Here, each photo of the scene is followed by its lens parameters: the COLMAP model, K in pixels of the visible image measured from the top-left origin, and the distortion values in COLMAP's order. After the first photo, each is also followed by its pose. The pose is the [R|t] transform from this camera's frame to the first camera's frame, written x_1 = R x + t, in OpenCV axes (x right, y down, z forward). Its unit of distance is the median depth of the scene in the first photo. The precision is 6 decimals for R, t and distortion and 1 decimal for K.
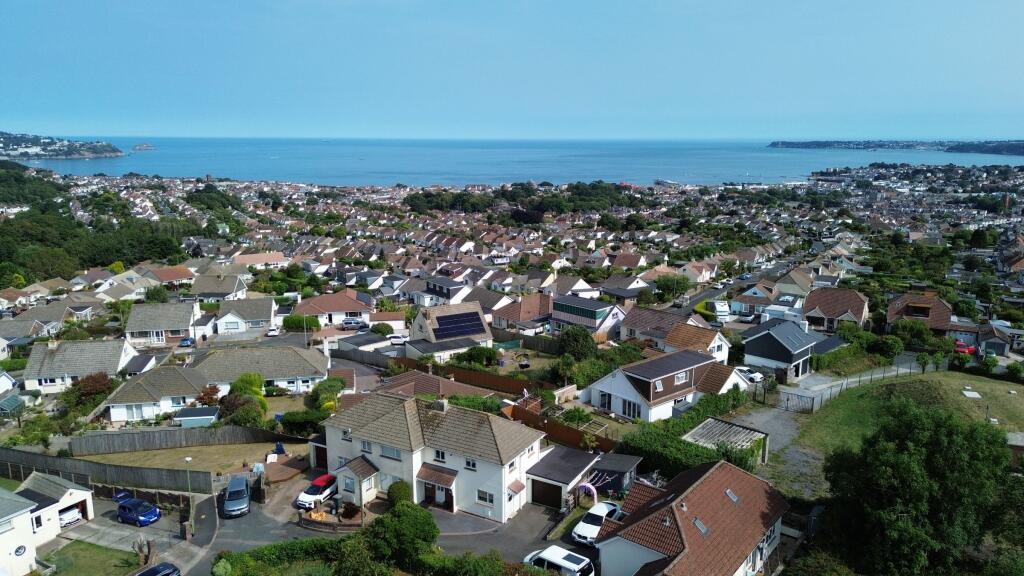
lens RADIAL K [[723.7, 0, 512.0], [0, 723.7, 288.0], [0, 0, 1]] dist [0.113675, -0.117039]
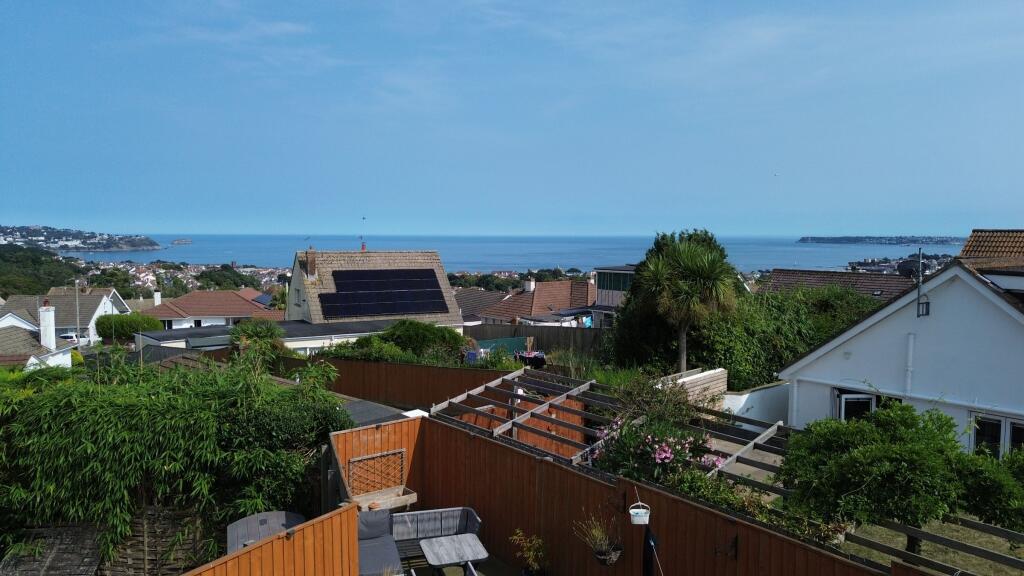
lens RADIAL K [[723.7, 0, 512.0], [0, 723.7, 288.0], [0, 0, 1]] dist [0.113675, -0.117039]
pose [[0.999270, 0.003622, -0.038023, 0.036237], [-0.008500, 0.991617, -0.128929, 0.194734], [0.037237, 0.129158, 0.990925, 1.052765]]
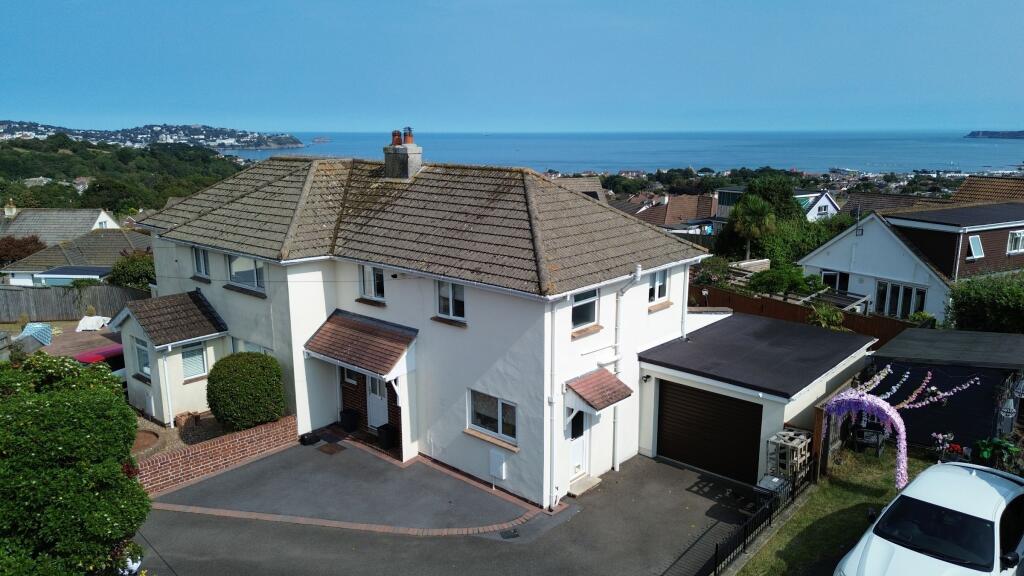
lens RADIAL K [[732.7, 0, 512.0], [0, 732.7, 288.0], [0, 0, 1]] dist [0.034076, -0.004270]
pose [[0.978349, 0.041468, -0.202766, 0.027387], [-0.039960, 0.999135, 0.011528, 0.216310], [0.203069, -0.003176, 0.979159, 0.665309]]
